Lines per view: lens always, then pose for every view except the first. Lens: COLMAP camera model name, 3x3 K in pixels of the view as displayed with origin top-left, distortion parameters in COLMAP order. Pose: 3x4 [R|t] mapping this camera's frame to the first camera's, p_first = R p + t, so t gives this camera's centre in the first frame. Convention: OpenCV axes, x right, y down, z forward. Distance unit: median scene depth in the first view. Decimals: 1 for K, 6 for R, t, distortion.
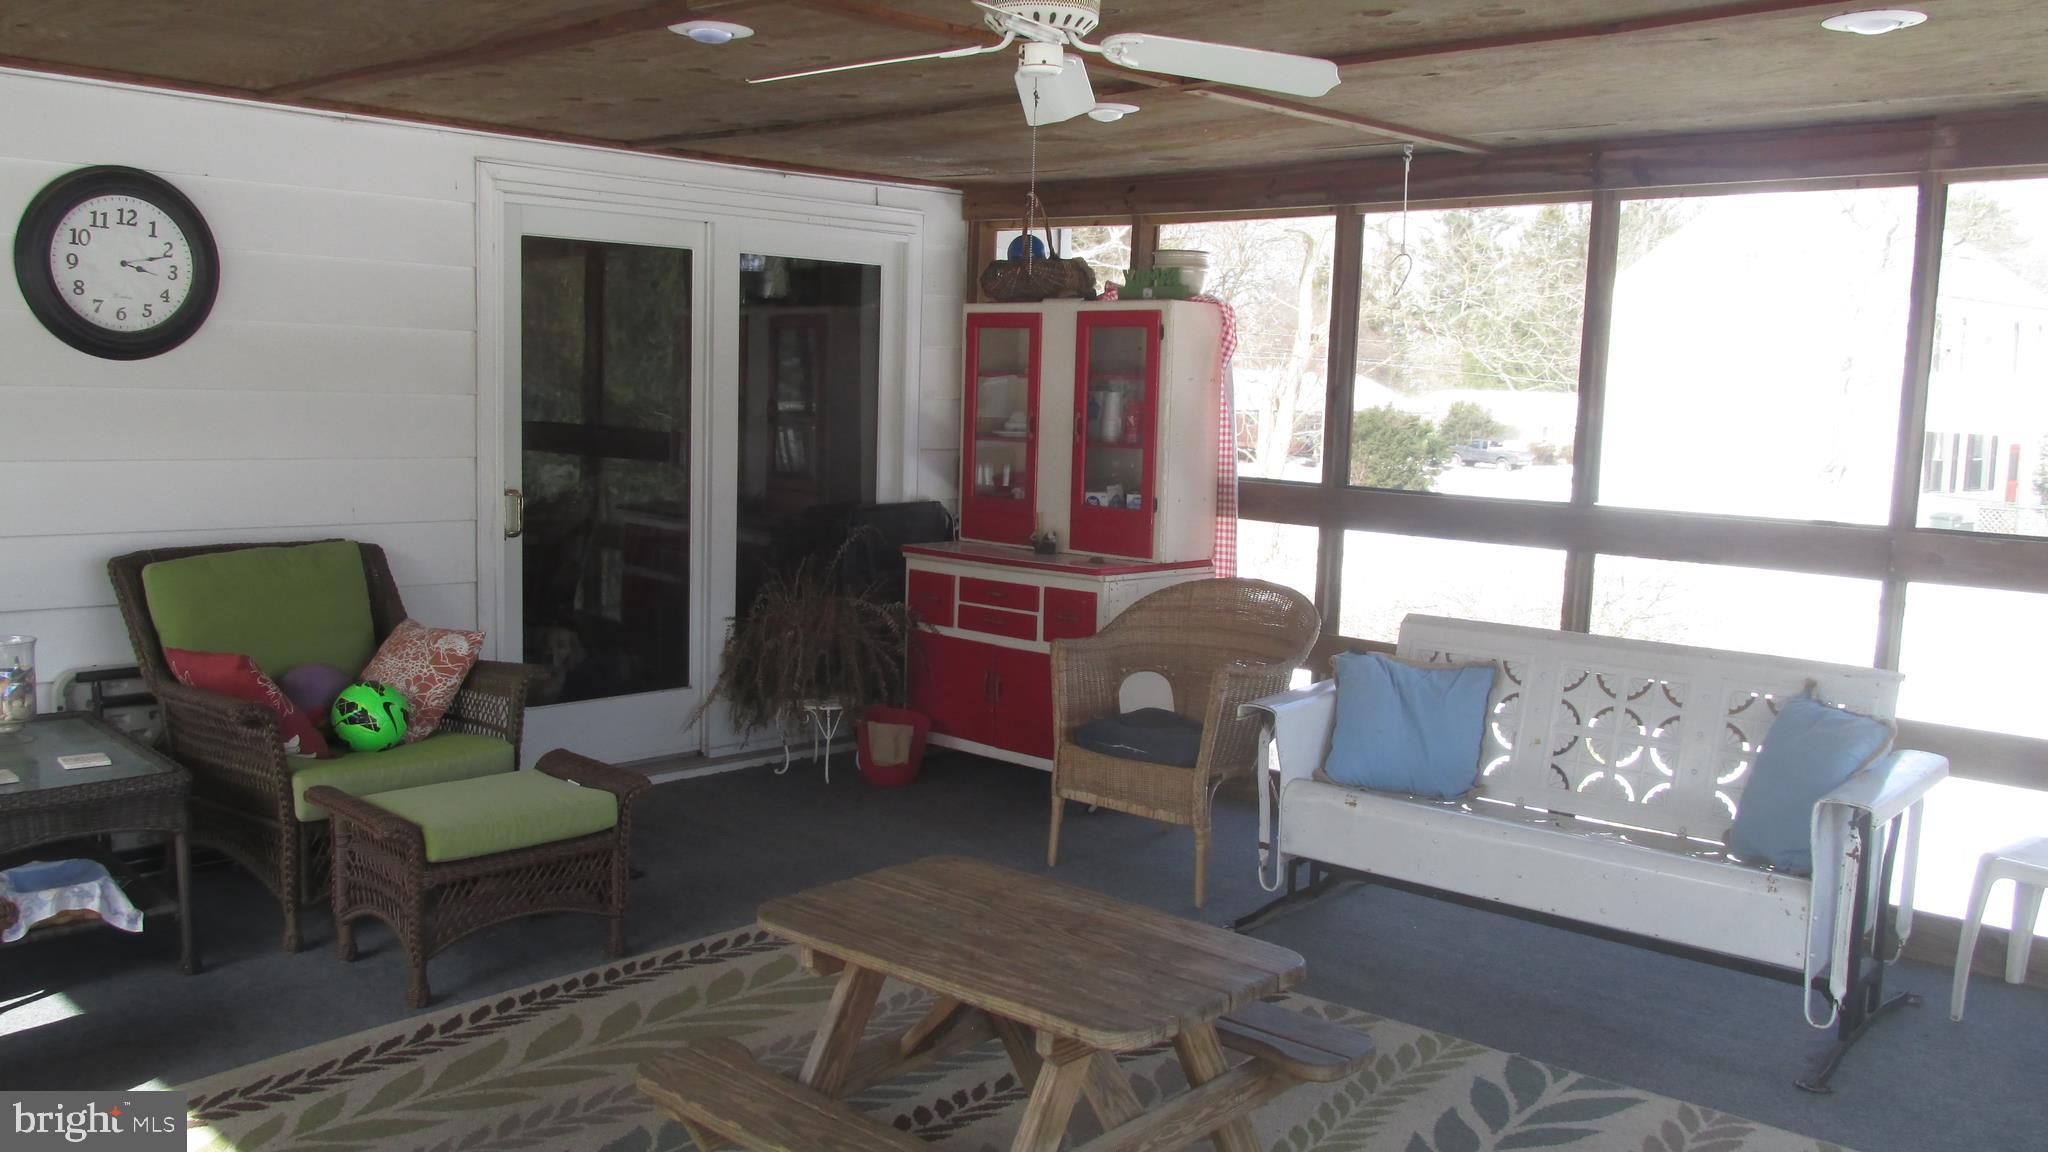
lens RADIAL K [[1718.6, 0, 1035.7], [0, 1718.6, 576.9], [0, 0, 1]] dist [-0.020469, 0.010131]
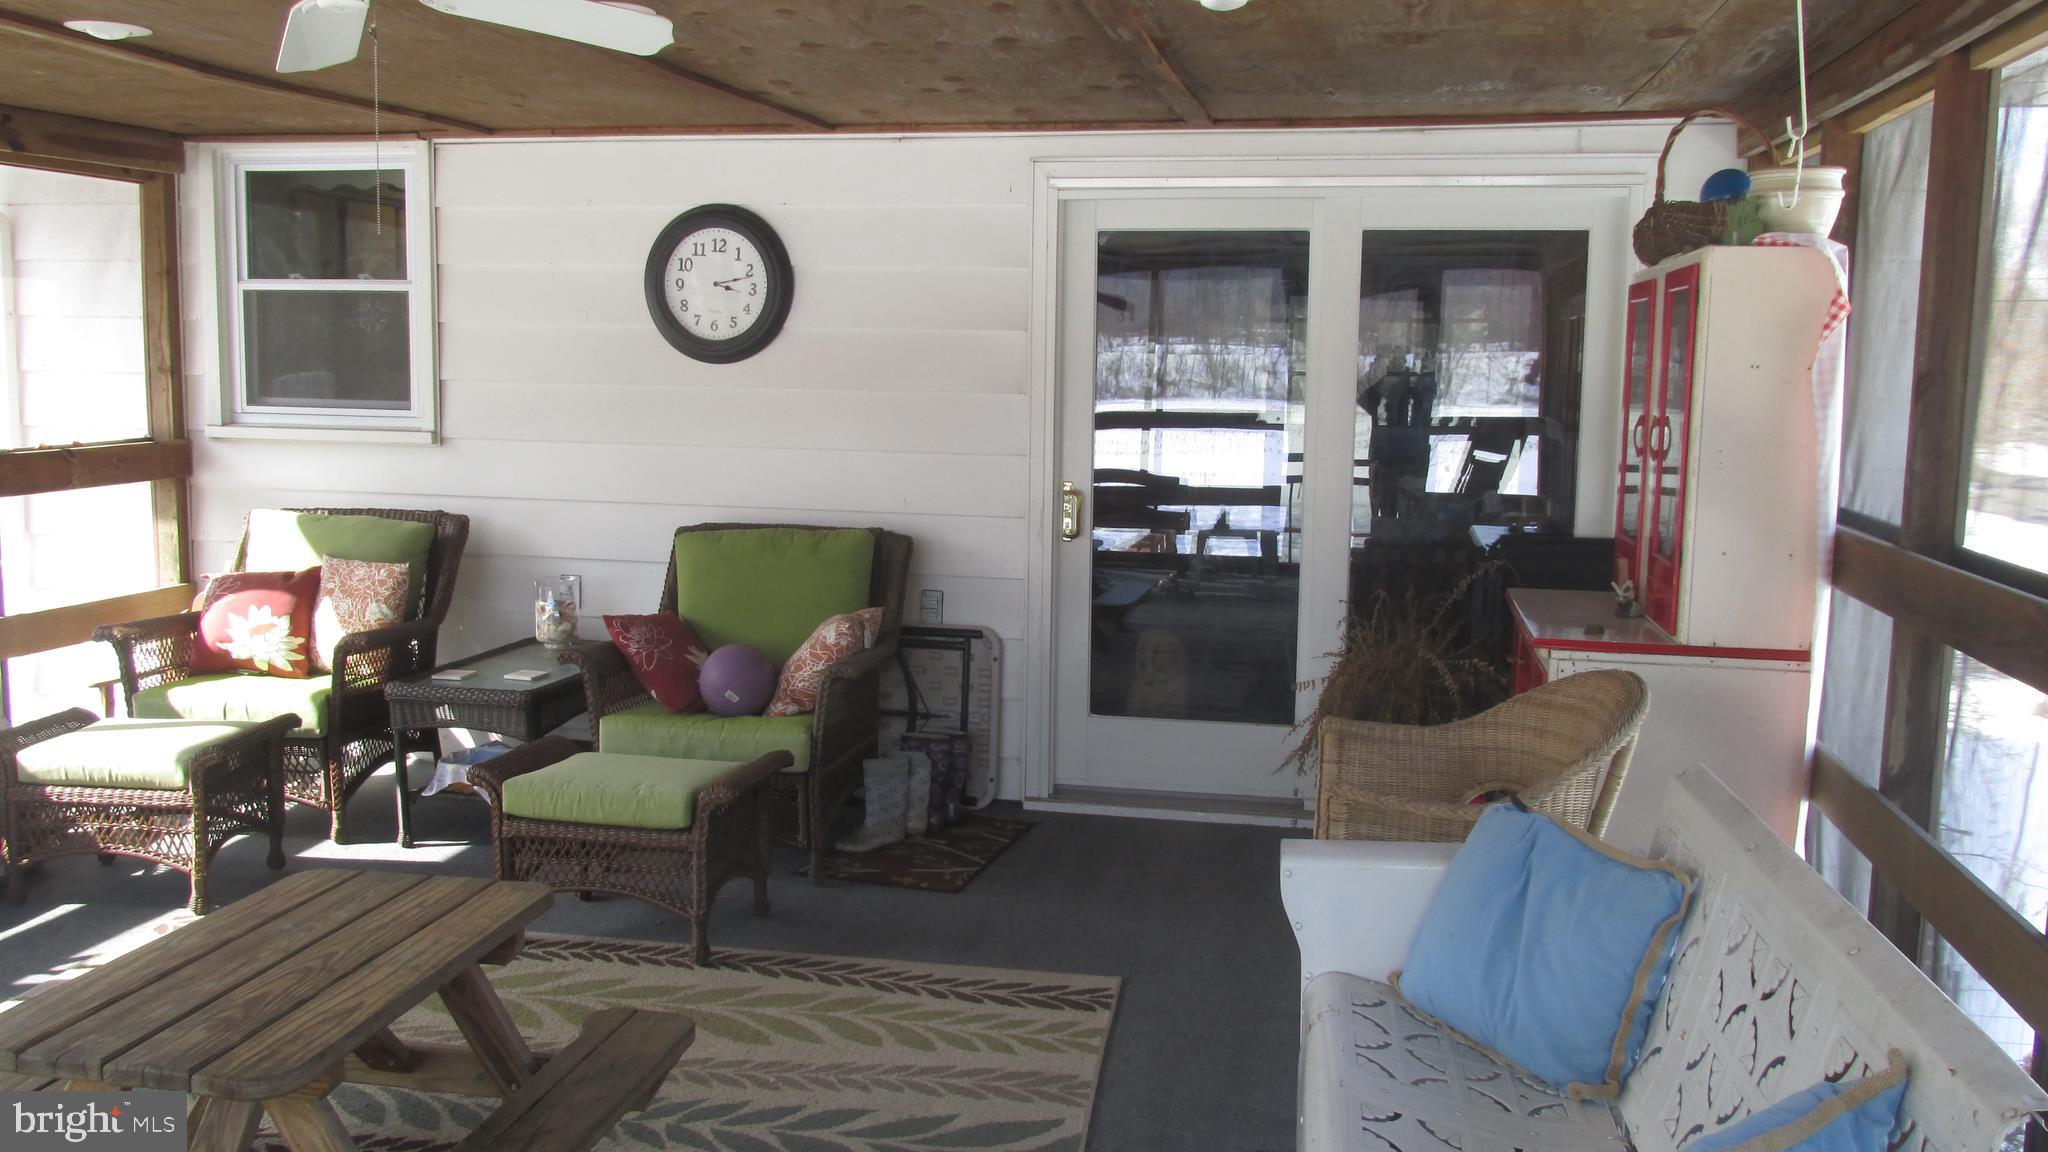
lens RADIAL K [[1718.6, 0, 1030.2], [0, 1718.6, 574.3], [0, 0, 1]] dist [-0.020469, 0.010131]
pose [[0.525550, 0.081912, -0.846810, 0.644196], [-0.097850, 0.994569, 0.035476, -0.044065], [0.845117, 0.064216, 0.530710, 0.564345]]
